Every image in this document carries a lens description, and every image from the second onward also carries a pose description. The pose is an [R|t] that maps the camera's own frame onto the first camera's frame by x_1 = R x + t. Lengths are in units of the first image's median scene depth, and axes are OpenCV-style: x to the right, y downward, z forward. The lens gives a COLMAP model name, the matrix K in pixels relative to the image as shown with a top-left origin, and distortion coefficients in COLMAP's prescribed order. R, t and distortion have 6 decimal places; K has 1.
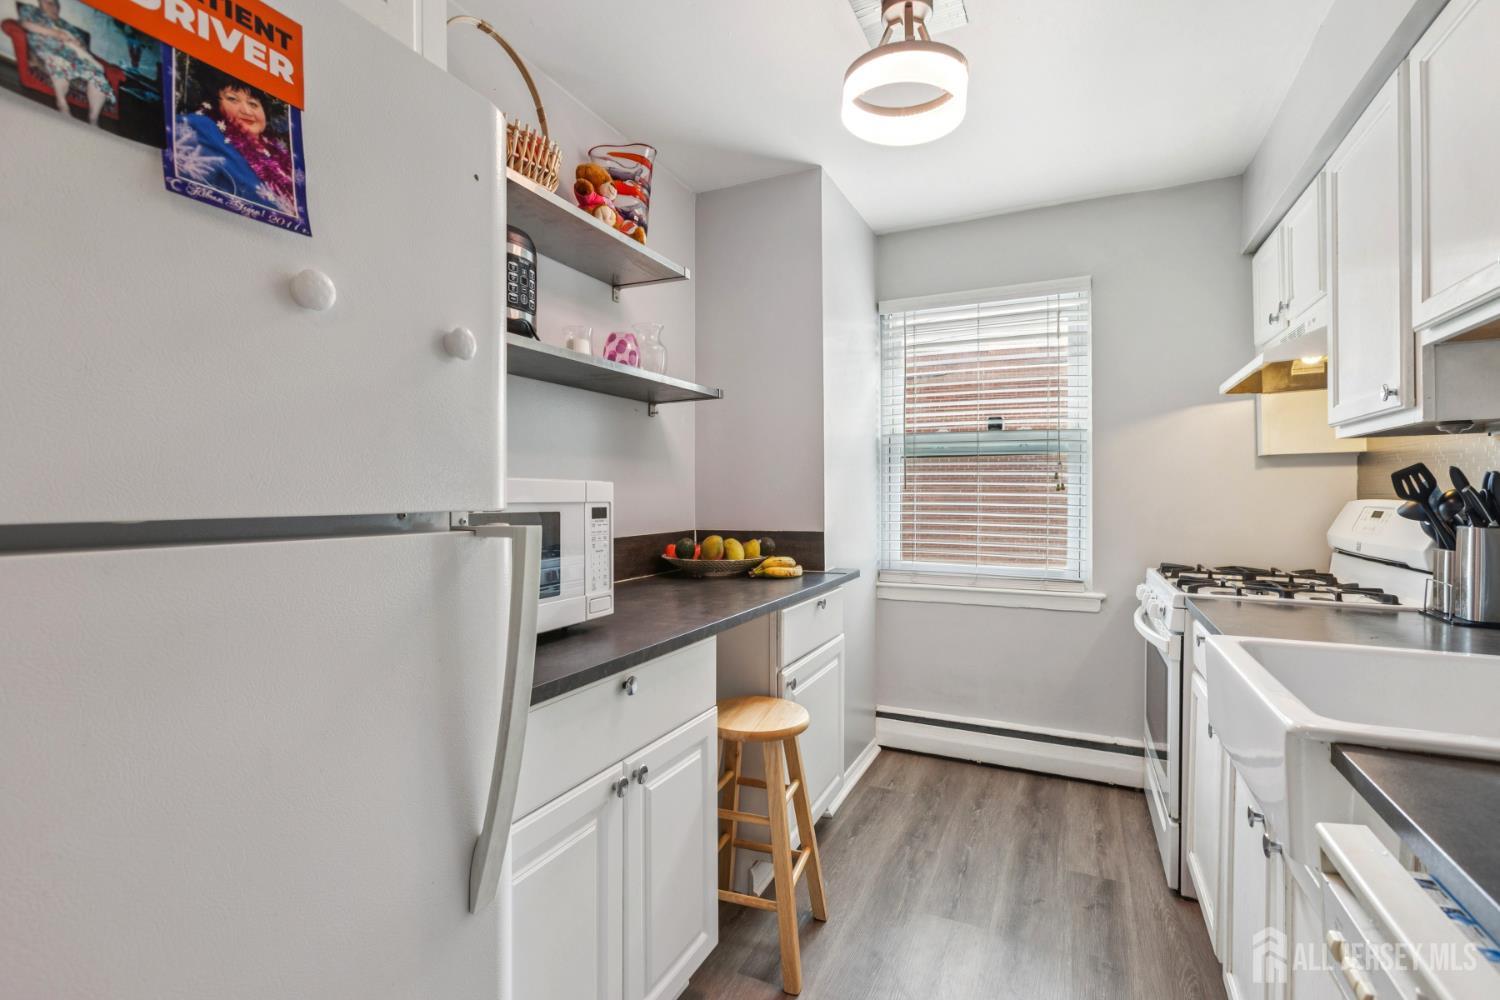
lens RADIAL K [[688.3, 0, 727.2], [0, 688.3, 503.5], [0, 0, 1]] dist [0.003250, -0.000687]
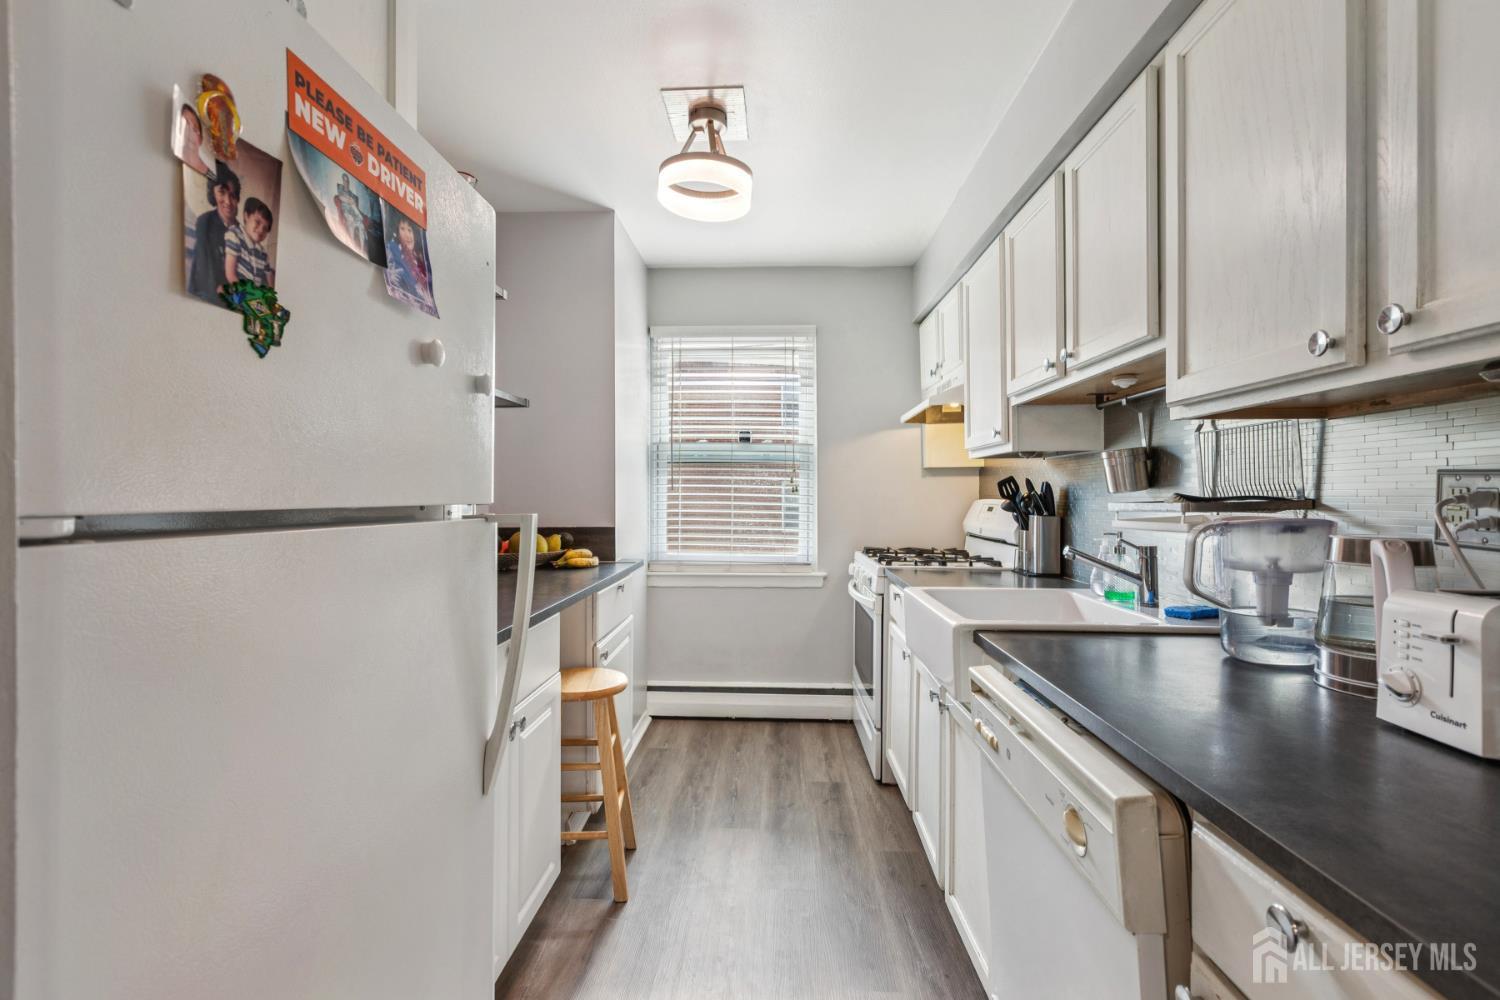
lens RADIAL K [[703.3, 0, 717.4], [0, 703.3, 496.8], [0, 0, 1]] dist [0.001308, 0.000384]
pose [[0.925418, 0.002849, 0.378938, -0.167930], [0.001493, 0.999937, -0.011164, 0.004751], [-0.378945, 0.010897, 0.925355, -0.171794]]
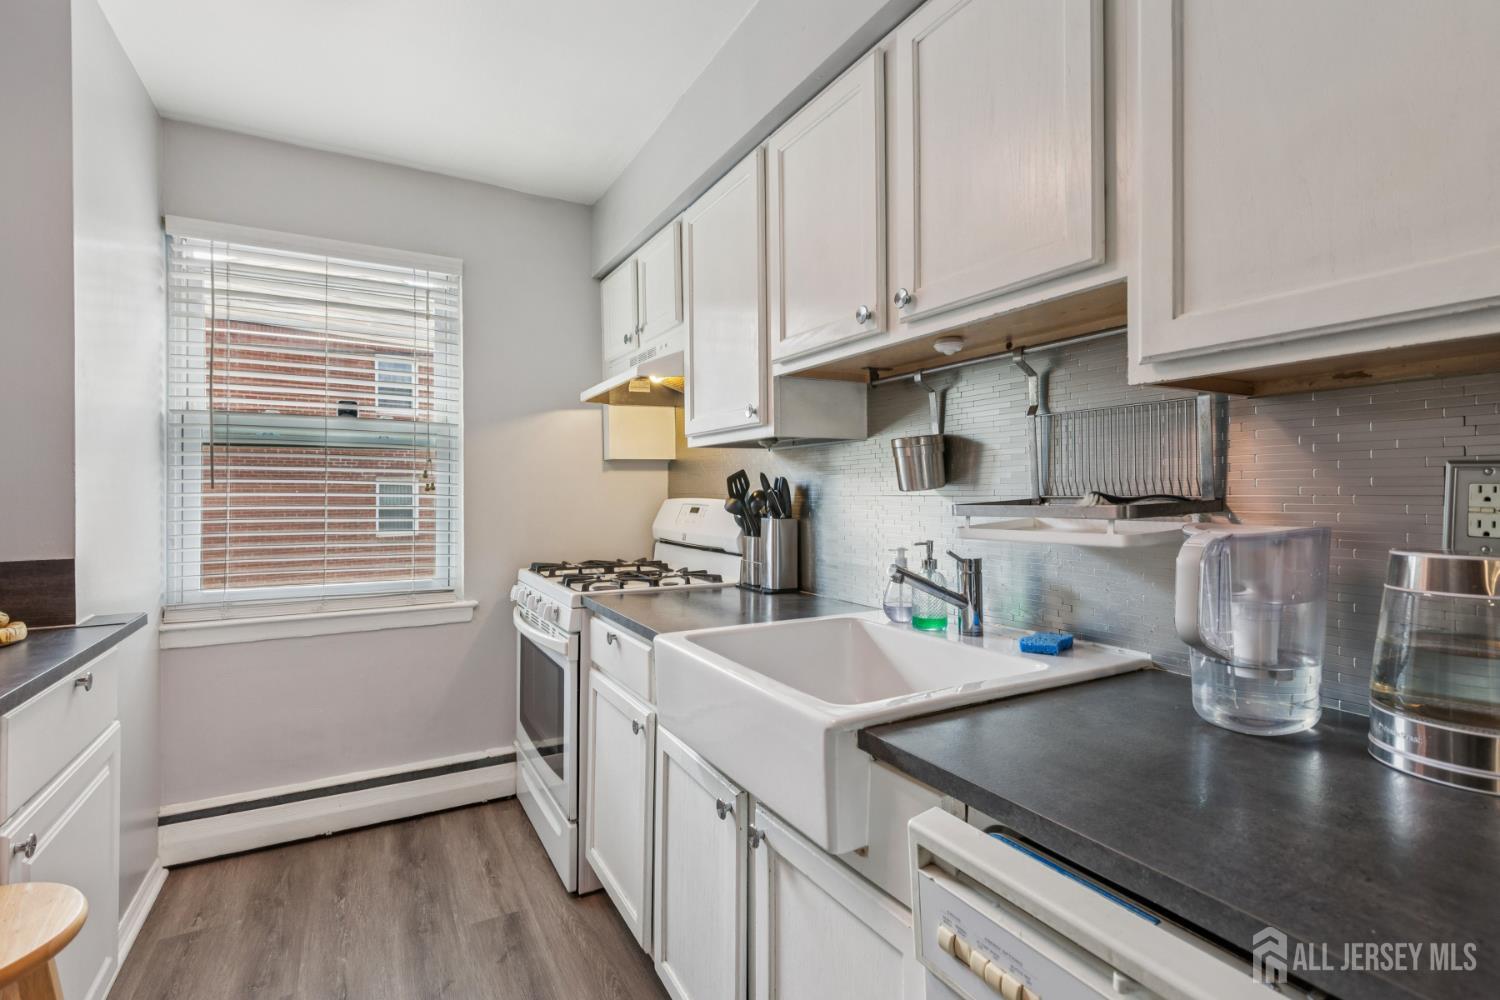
lens RADIAL K [[692.3, 0, 744.2], [0, 692.3, 487.0], [0, 0, 1]] dist [0.002409, -0.000267]
pose [[0.559249, 0.005571, 0.828981, -0.040200], [0.014187, 0.999767, -0.016290, -0.004051], [-0.828879, 0.020871, 0.559039, 0.199991]]
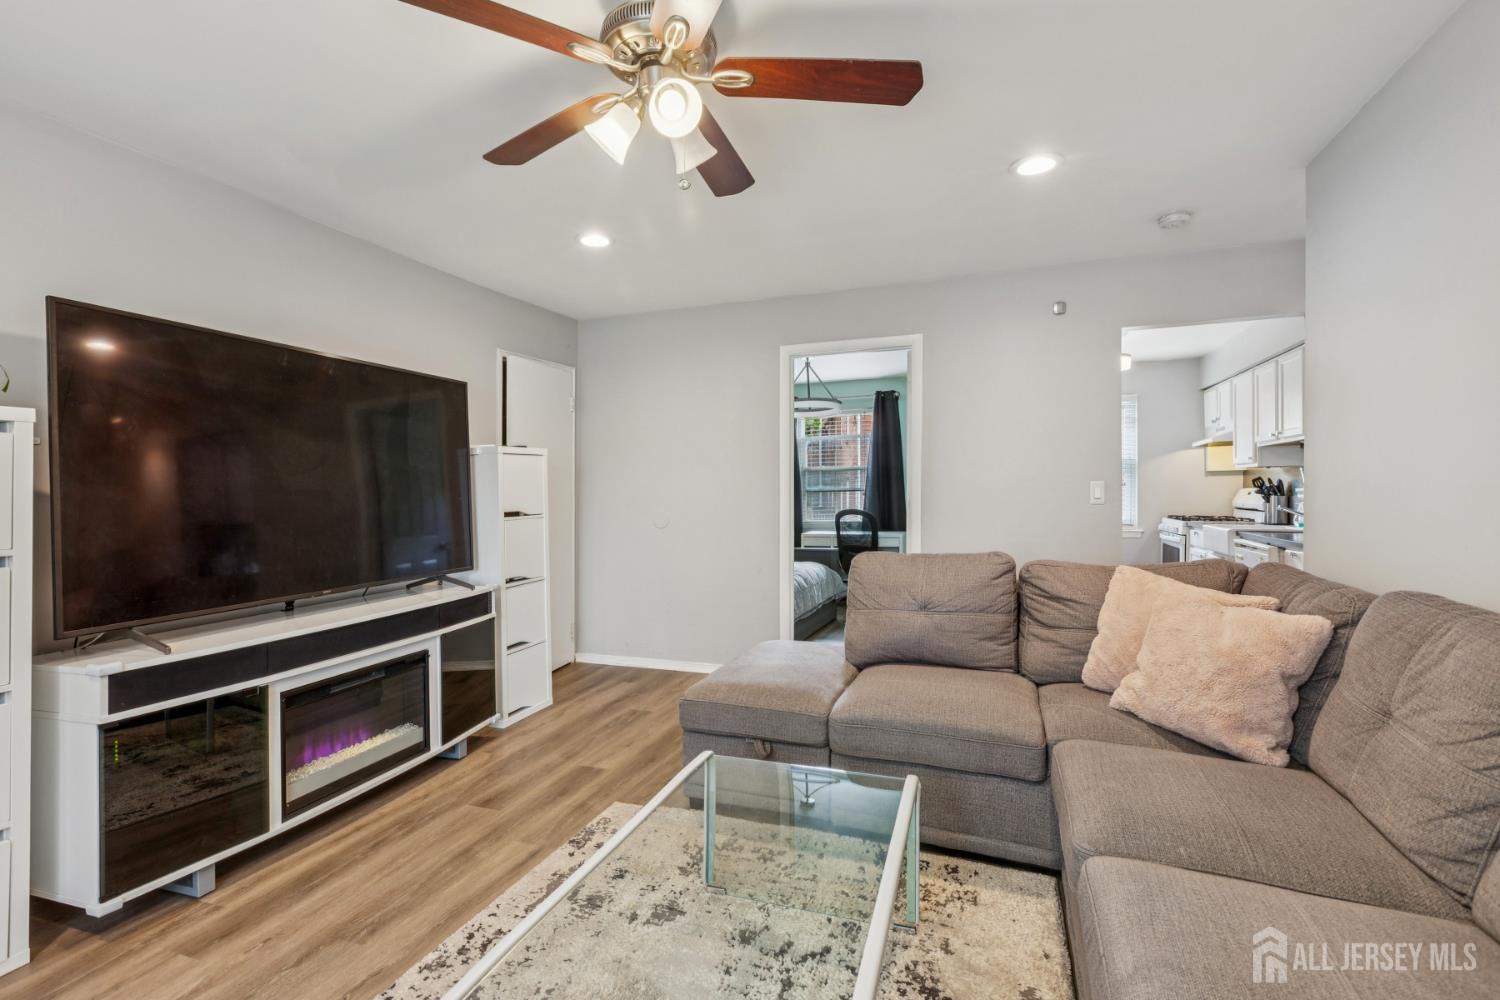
lens RADIAL K [[703.3, 0, 717.4], [0, 703.3, 496.8], [0, 0, 1]] dist [0.001308, 0.000384]
pose [[0.995700, -0.004623, 0.092521, -1.329913], [0.004933, 0.999983, -0.003120, 0.025012], [-0.092505, 0.003563, 0.995706, -1.485231]]
